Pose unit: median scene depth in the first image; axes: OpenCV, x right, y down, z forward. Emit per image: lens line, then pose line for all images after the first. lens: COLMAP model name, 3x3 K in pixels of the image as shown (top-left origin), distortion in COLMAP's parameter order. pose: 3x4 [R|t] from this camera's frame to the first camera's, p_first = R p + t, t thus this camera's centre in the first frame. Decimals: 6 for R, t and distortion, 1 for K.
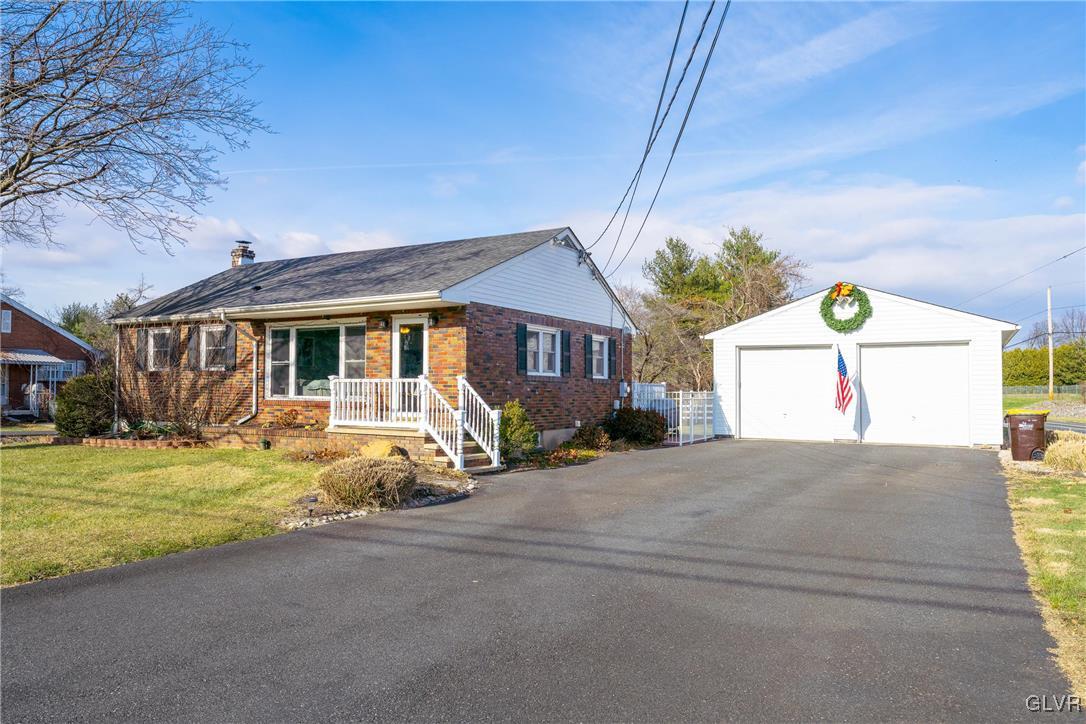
lens RADIAL K [[788.4, 0, 573.1], [0, 788.4, 372.7], [0, 0, 1]] dist [0.013567, 0.008648]
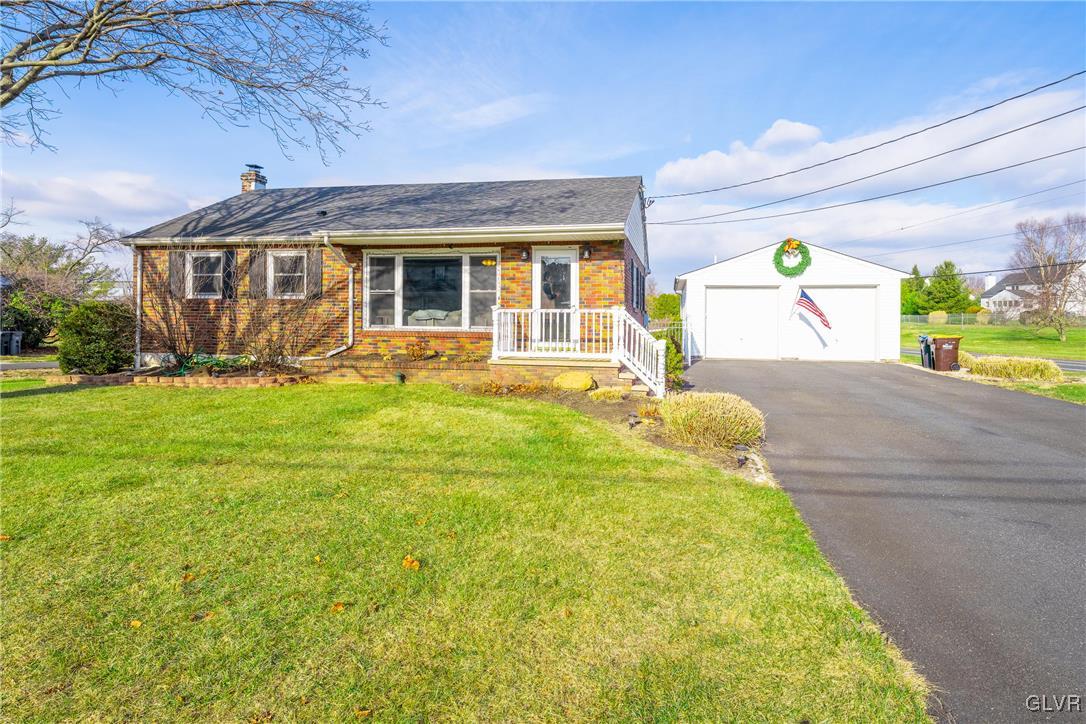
lens RADIAL K [[582.0, 0, 567.1], [0, 582.0, 319.4], [0, 0, 1]] dist [0.015608, -0.000375]
pose [[0.938110, 0.001658, 0.346333, -0.401528], [-0.009122, 0.999760, 0.019921, 0.004787], [-0.346216, -0.021848, 0.937900, 0.254961]]
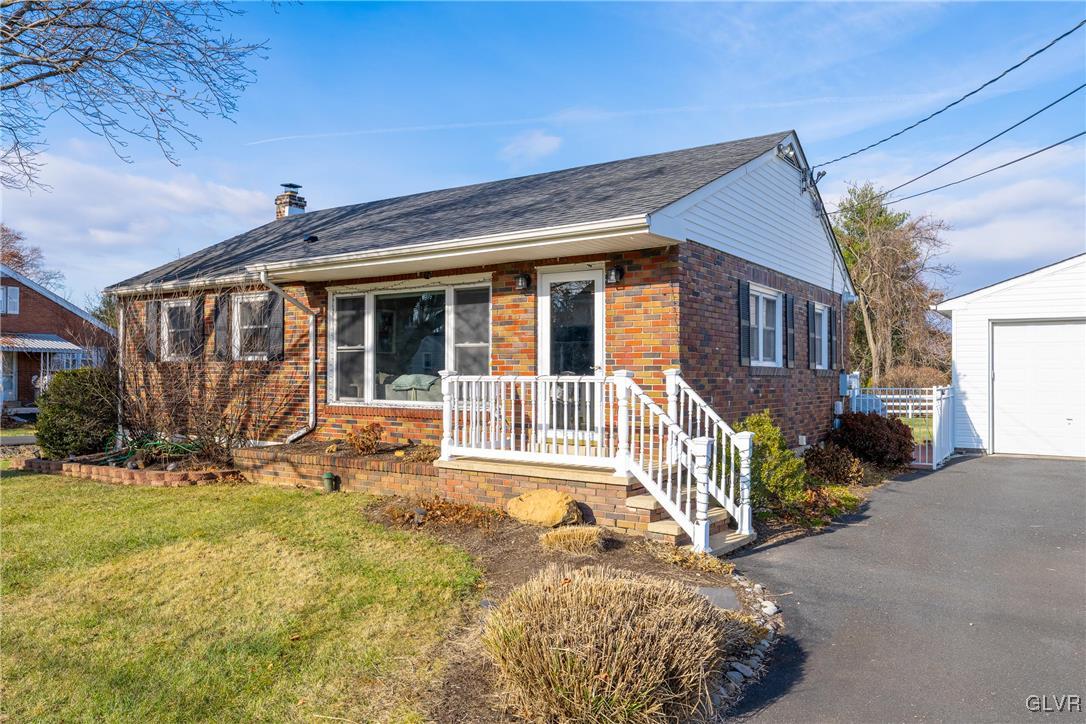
lens RADIAL K [[788.4, 0, 554.1], [0, 788.4, 367.2], [0, 0, 1]] dist [0.013567, 0.008648]
pose [[0.997505, -0.004608, -0.070448, -0.157295], [0.005581, 0.999892, 0.013621, -0.005033], [0.070378, -0.013980, 0.997422, 0.363101]]
